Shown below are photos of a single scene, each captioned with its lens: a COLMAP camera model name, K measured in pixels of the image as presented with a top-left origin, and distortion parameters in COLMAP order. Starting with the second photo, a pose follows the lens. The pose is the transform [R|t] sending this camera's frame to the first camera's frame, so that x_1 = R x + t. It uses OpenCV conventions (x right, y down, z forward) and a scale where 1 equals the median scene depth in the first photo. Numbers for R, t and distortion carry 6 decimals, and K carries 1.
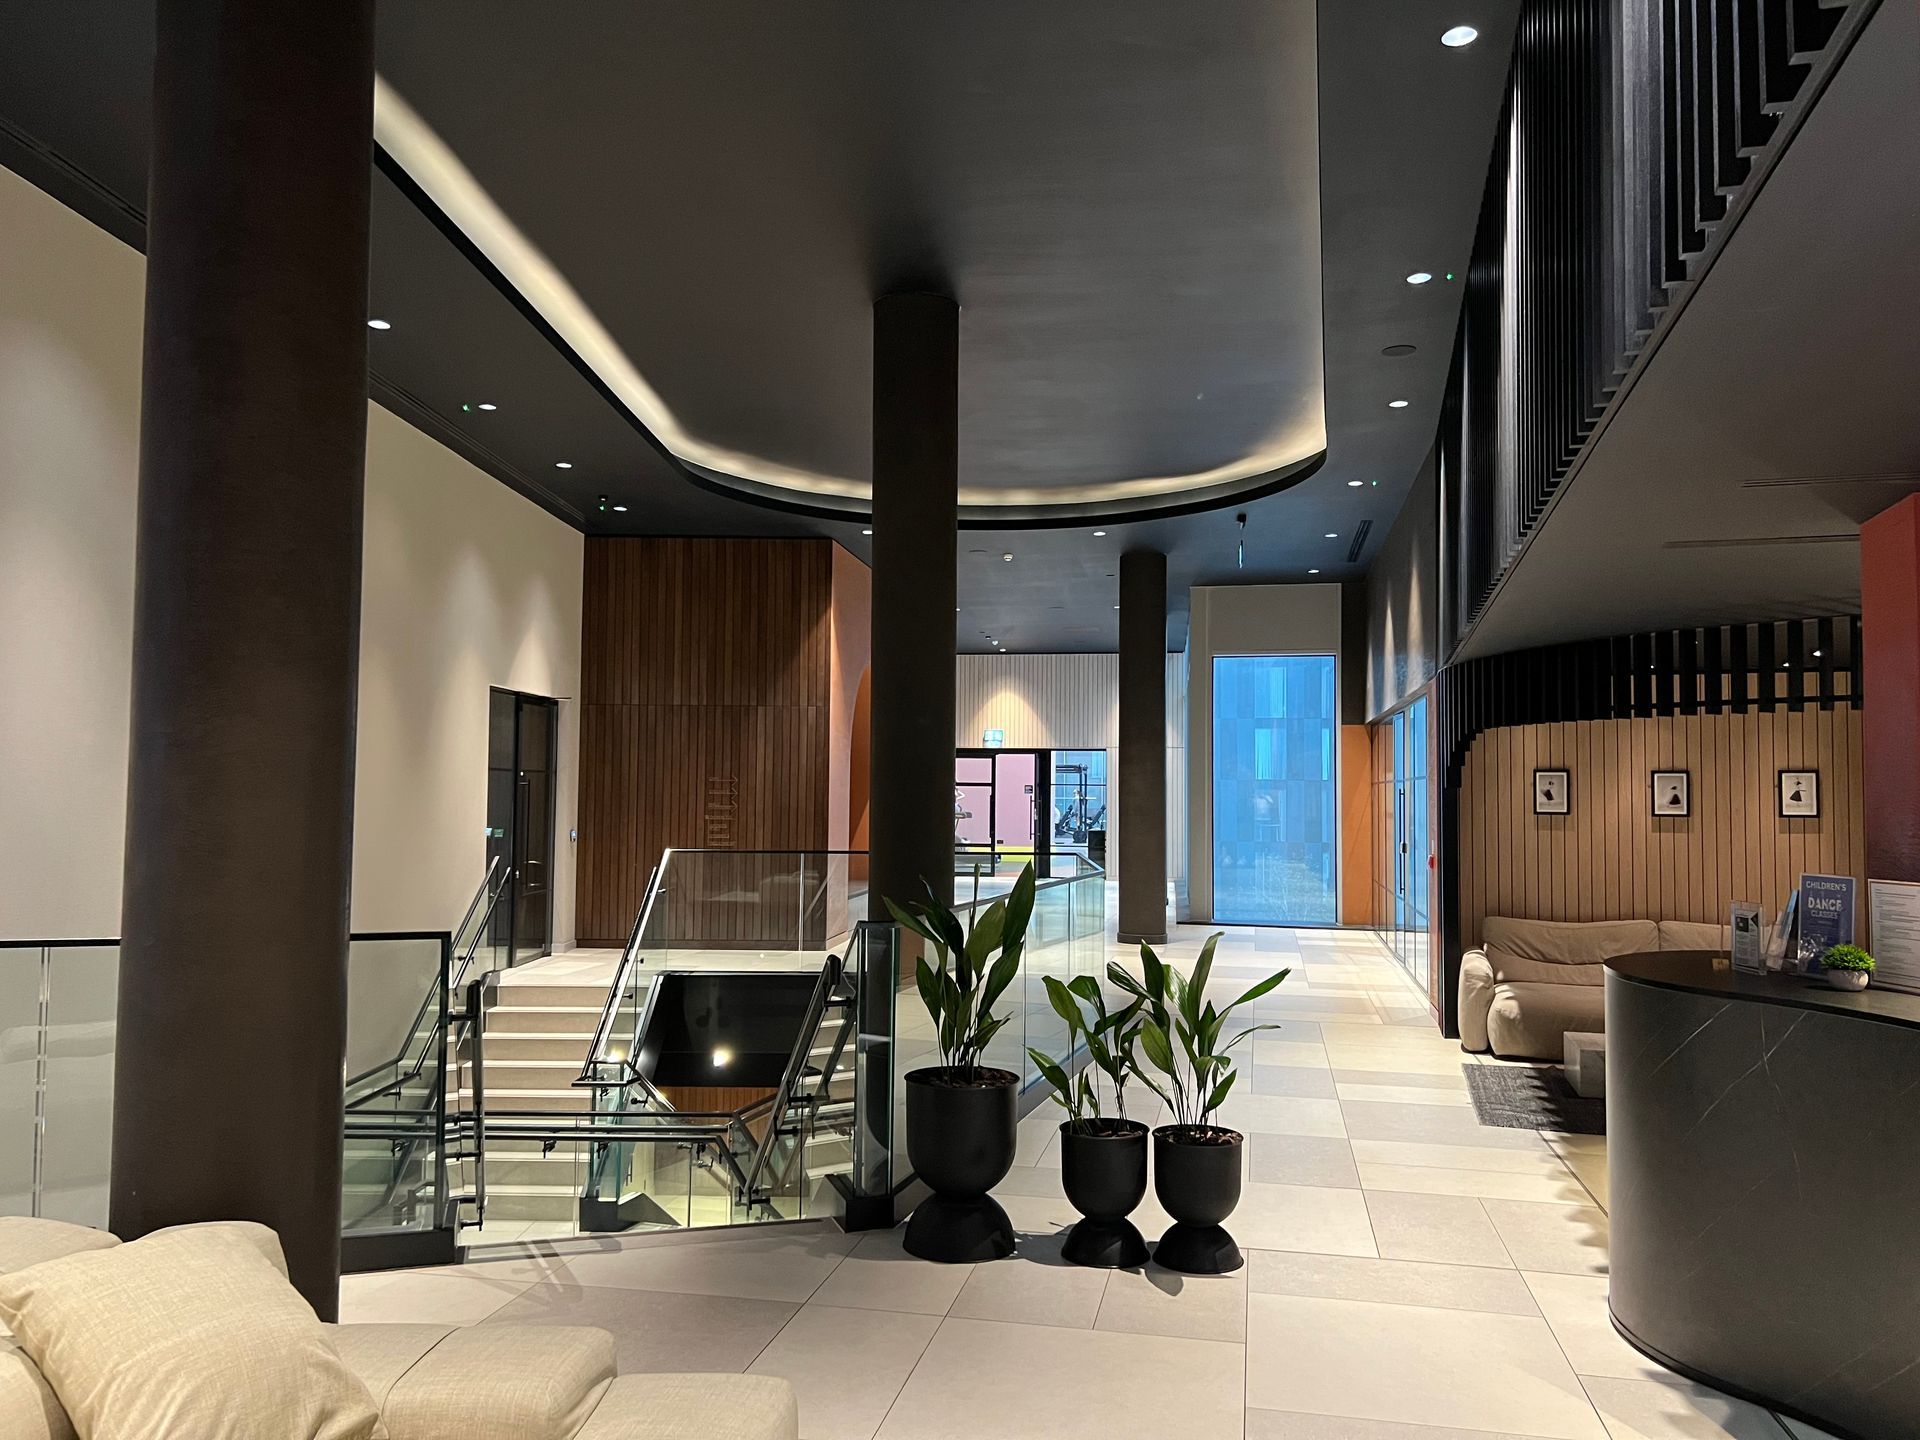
lens RADIAL K [[1503.1, 0, 997.6], [0, 1503.1, 719.3], [0, 0, 1]] dist [0.060606, 0.000835]
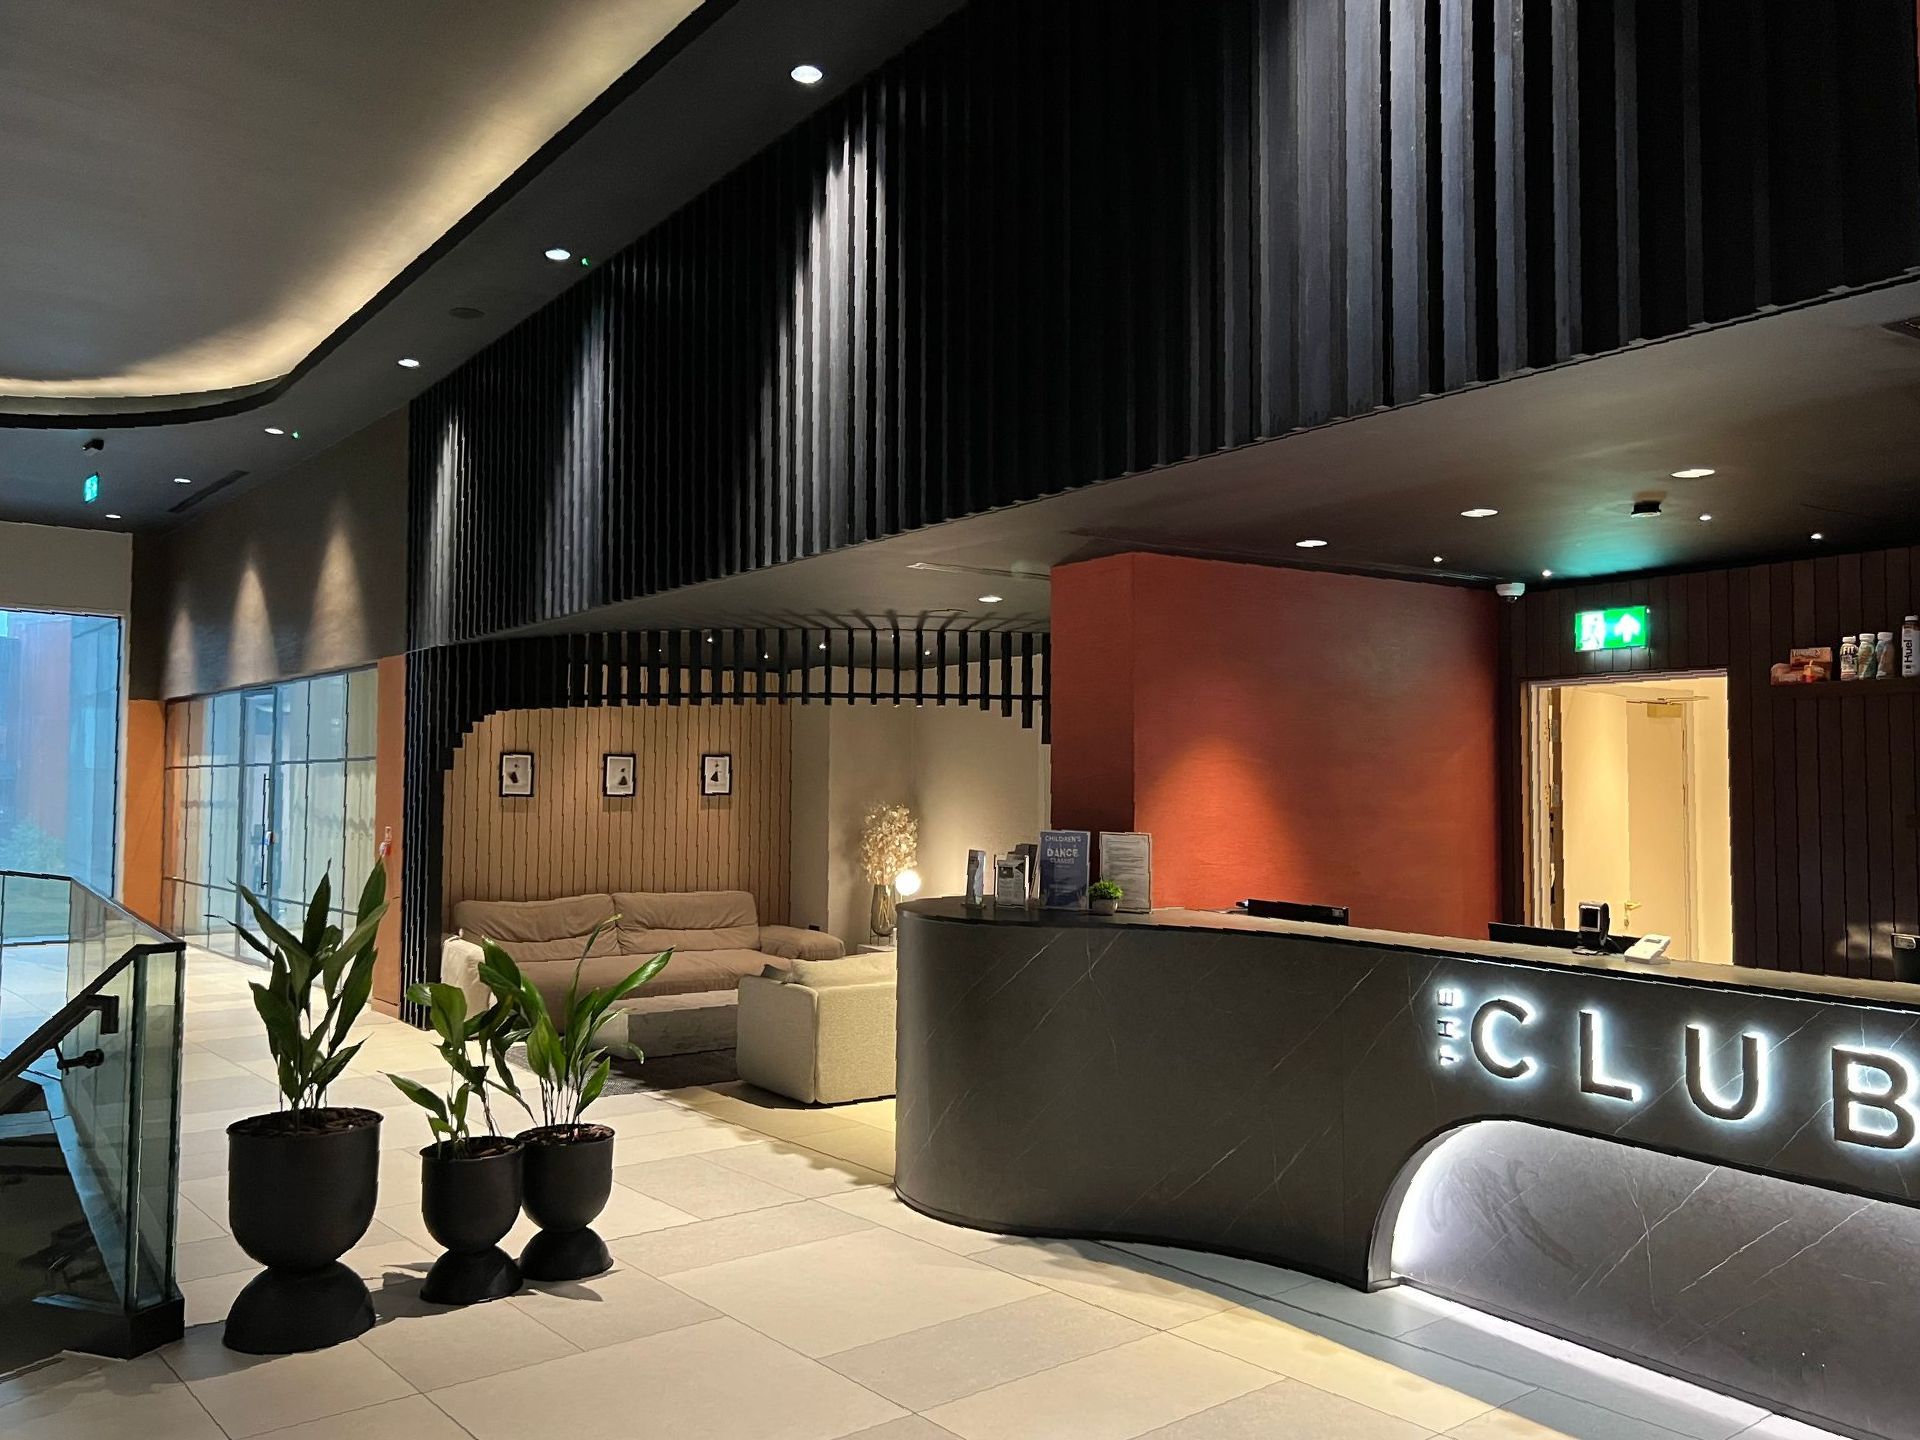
lens RADIAL K [[1503.1, 0, 997.6], [0, 1503.1, 719.3], [0, 0, 1]] dist [0.060606, 0.000835]
pose [[0.599855, 0.028746, 0.799592, -0.269809], [-0.034686, 0.999349, -0.009906, 0.009789], [-0.799357, -0.021793, 0.600462, 0.130699]]
